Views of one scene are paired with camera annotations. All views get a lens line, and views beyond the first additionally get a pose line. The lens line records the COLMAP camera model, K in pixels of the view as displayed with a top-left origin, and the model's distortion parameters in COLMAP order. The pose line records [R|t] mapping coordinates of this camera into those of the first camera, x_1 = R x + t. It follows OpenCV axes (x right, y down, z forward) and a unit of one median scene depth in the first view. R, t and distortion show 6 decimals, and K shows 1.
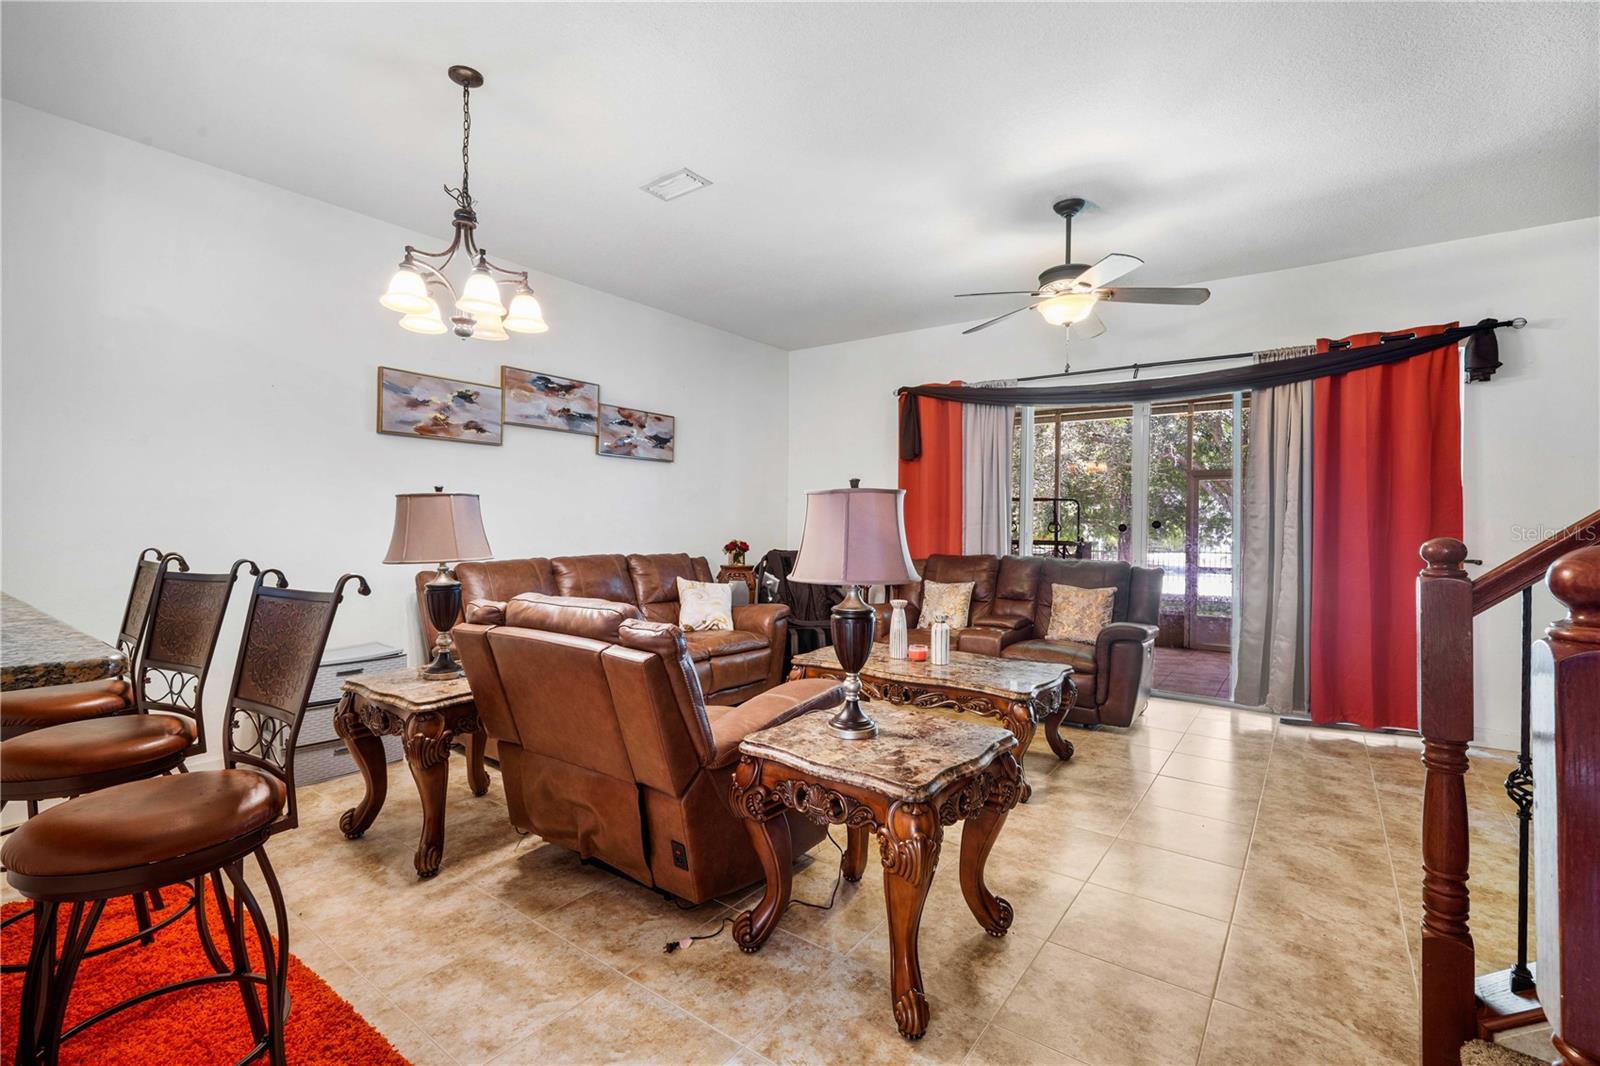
lens RADIAL K [[721.3, 0, 801.7], [0, 721.3, 532.3], [0, 0, 1]] dist [-0.011769, 0.002848]
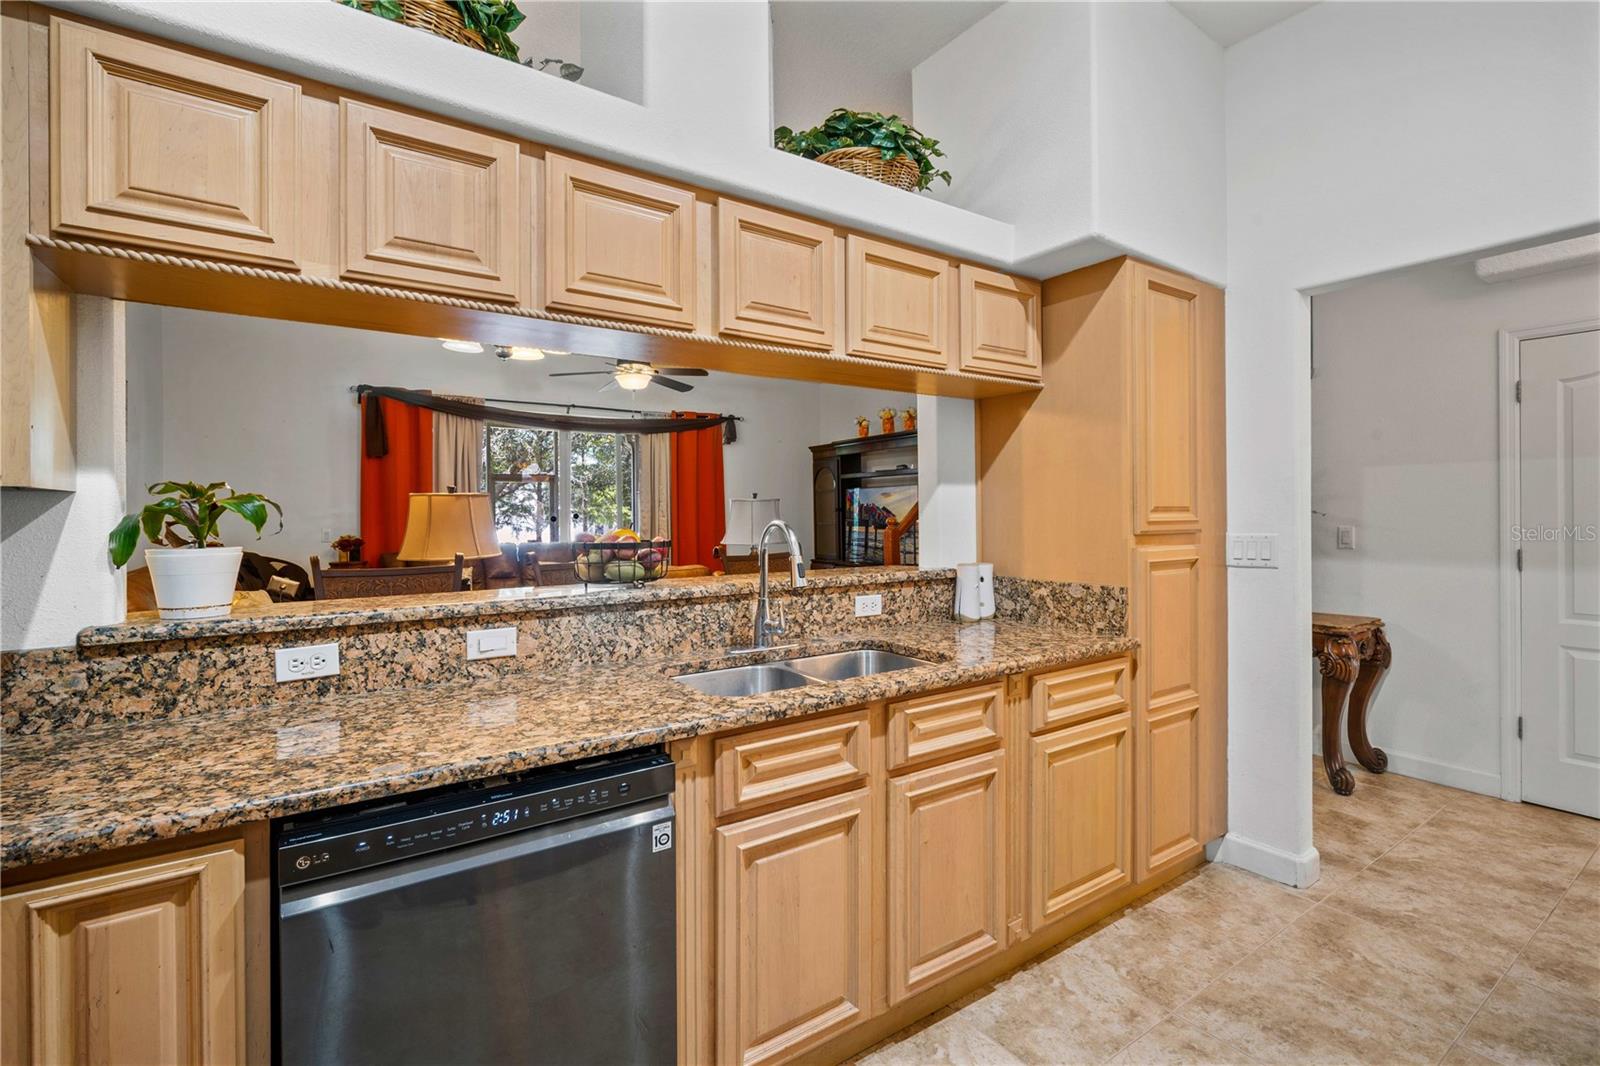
lens RADIAL K [[721.3, 0, 811.1], [0, 721.3, 508.6], [0, 0, 1]] dist [-0.011769, 0.002848]
pose [[0.315775, -0.003180, 0.948829, -0.769828], [0.024999, 0.999675, -0.004970, -0.008125], [-0.948505, 0.025289, 0.315752, 0.104552]]
